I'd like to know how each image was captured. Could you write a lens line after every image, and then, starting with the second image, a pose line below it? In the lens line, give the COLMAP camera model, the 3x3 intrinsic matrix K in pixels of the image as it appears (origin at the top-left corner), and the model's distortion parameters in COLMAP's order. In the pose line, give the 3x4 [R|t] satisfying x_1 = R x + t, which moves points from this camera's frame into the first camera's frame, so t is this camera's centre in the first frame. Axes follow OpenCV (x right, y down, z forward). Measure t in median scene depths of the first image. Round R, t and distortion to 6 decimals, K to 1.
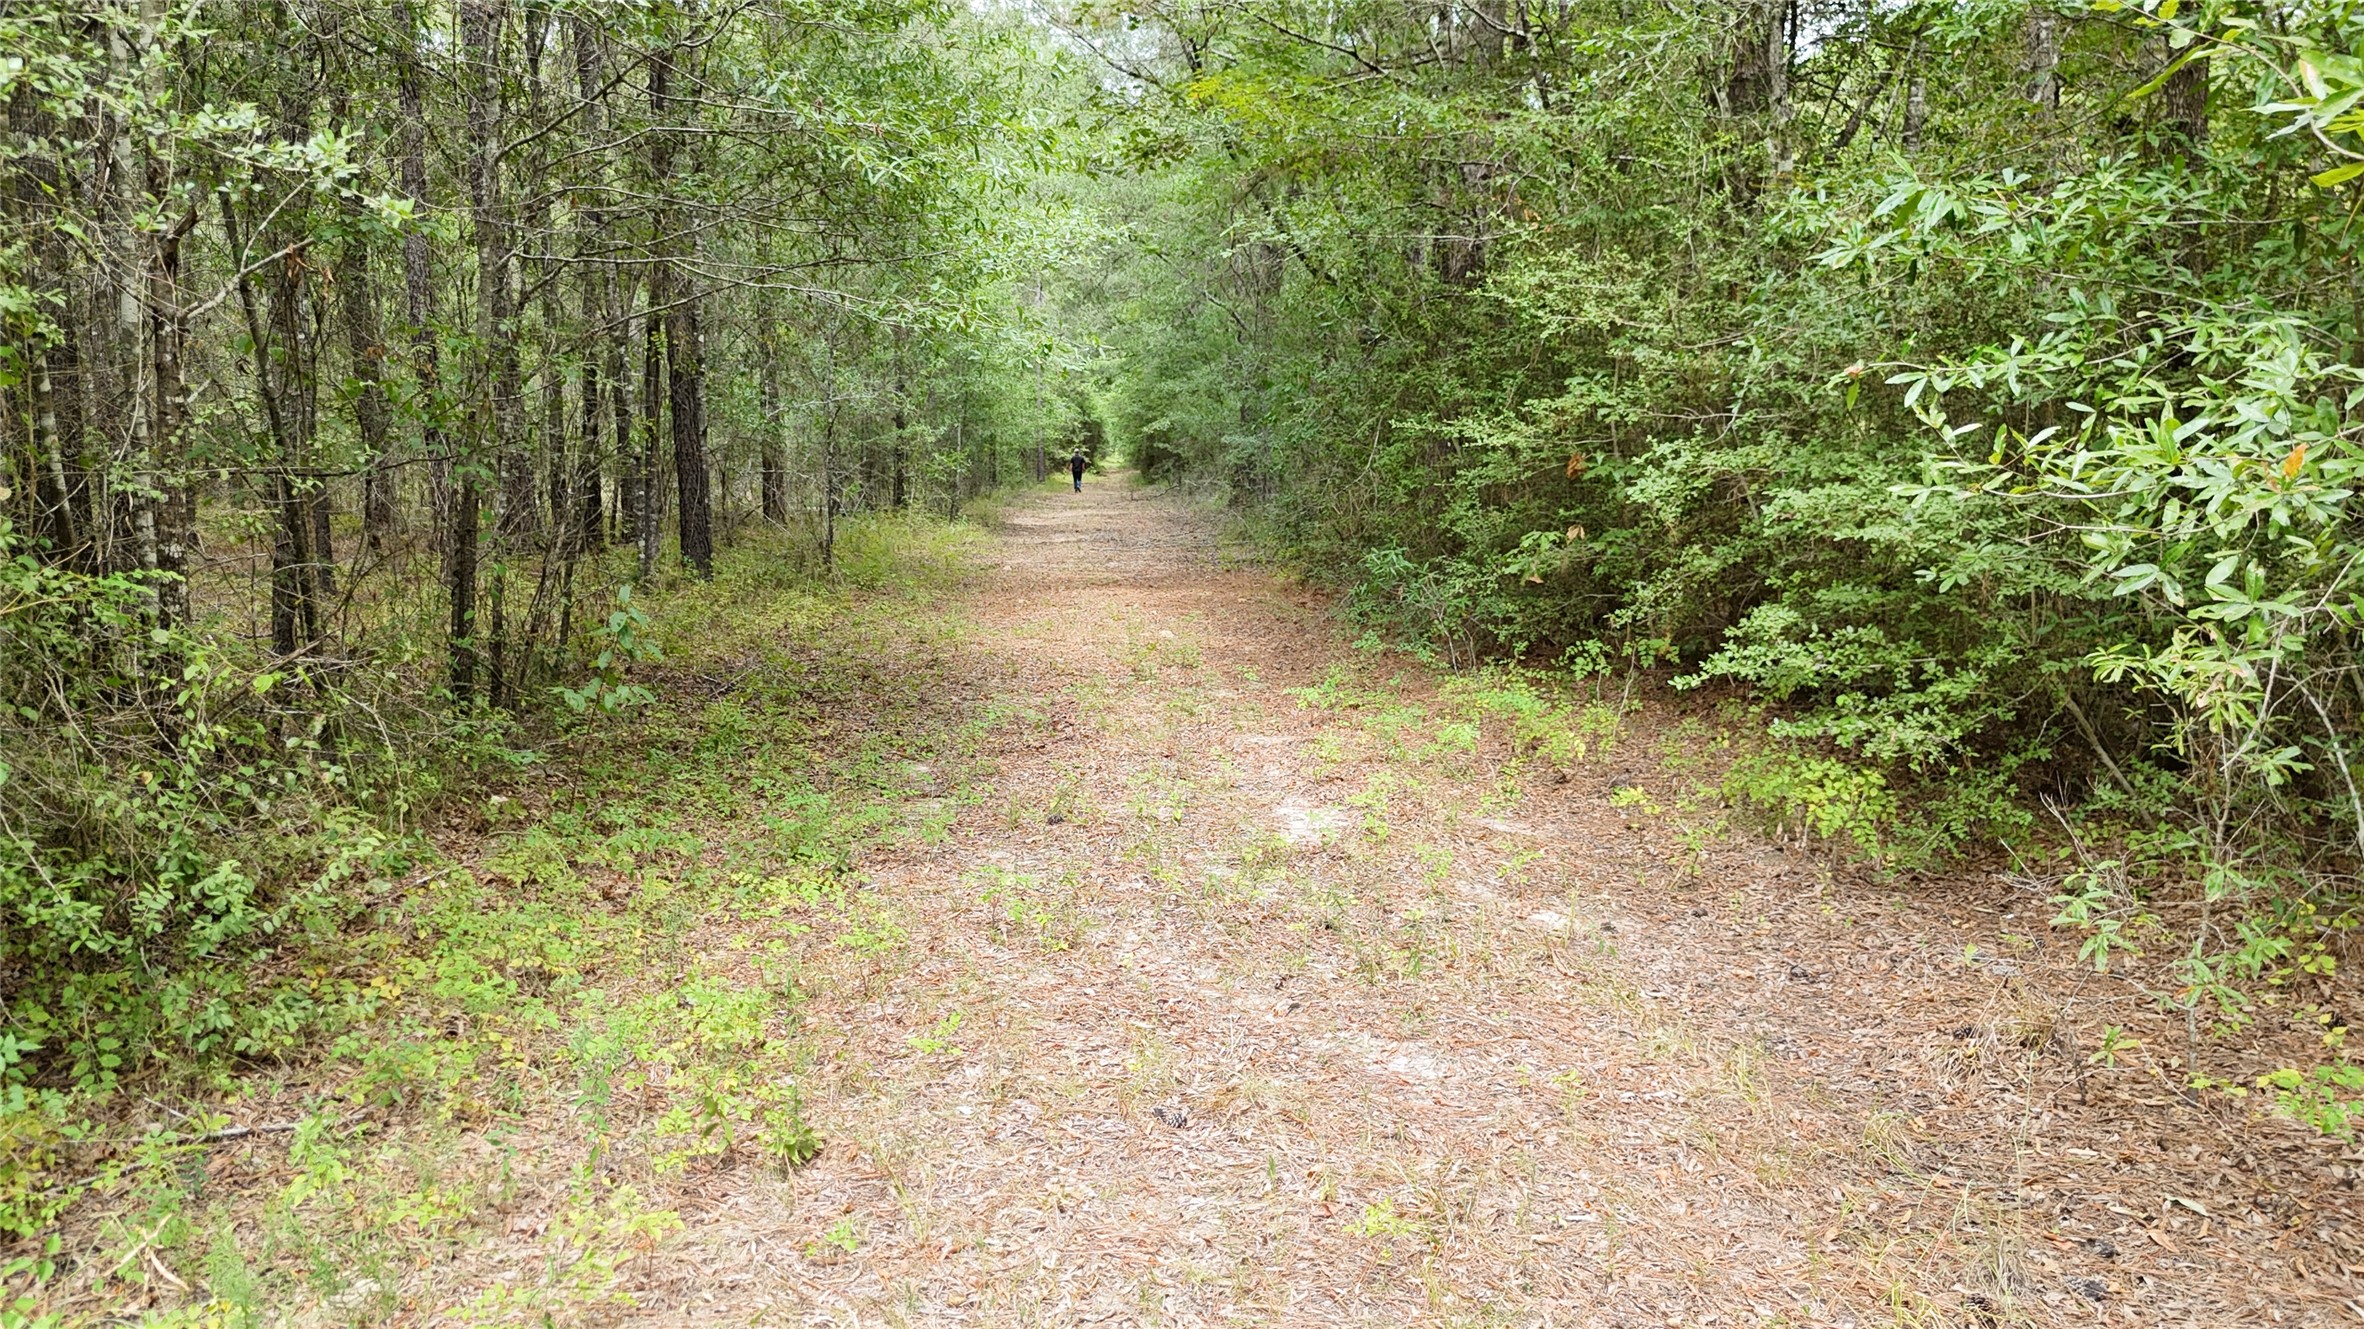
lens RADIAL K [[1777.4, 0, 1181.7], [0, 1777.4, 664.4], [0, 0, 1]] dist [0.073845, -0.070336]
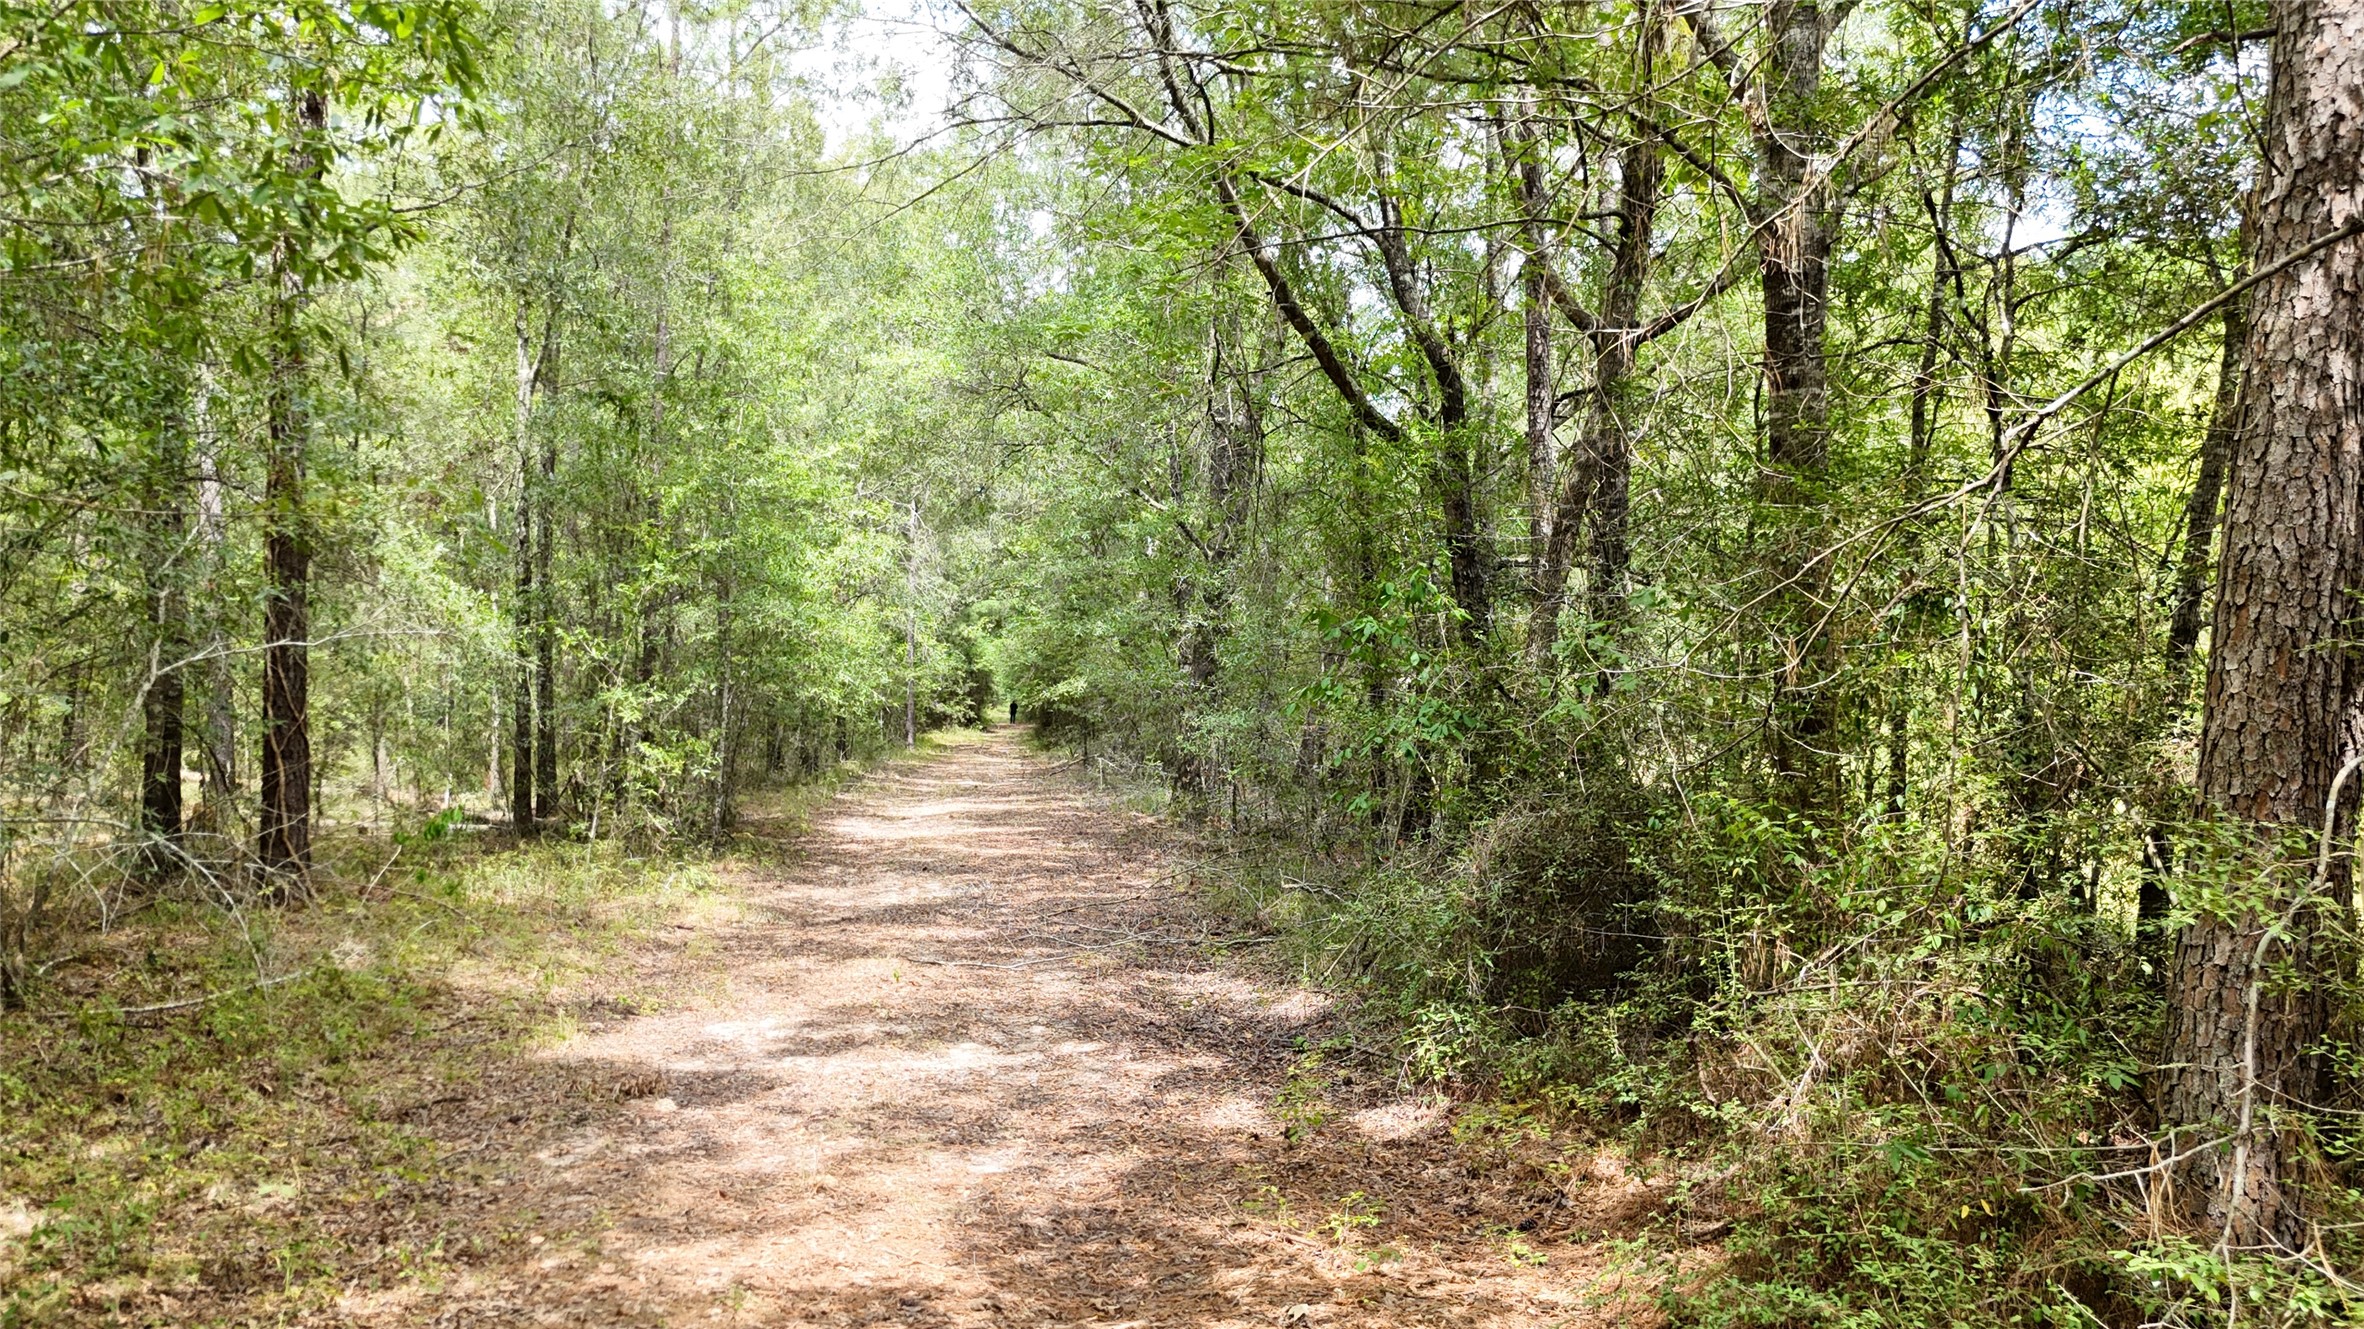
lens RADIAL K [[1777.4, 0, 1181.5], [0, 1777.4, 665.1], [0, 0, 1]] dist [0.073845, -0.070336]
pose [[0.998087, 0.012497, 0.060554, -0.054818], [-0.004027, 0.990420, -0.138032, -0.276654], [-0.061699, 0.137524, 0.988575, 1.882156]]
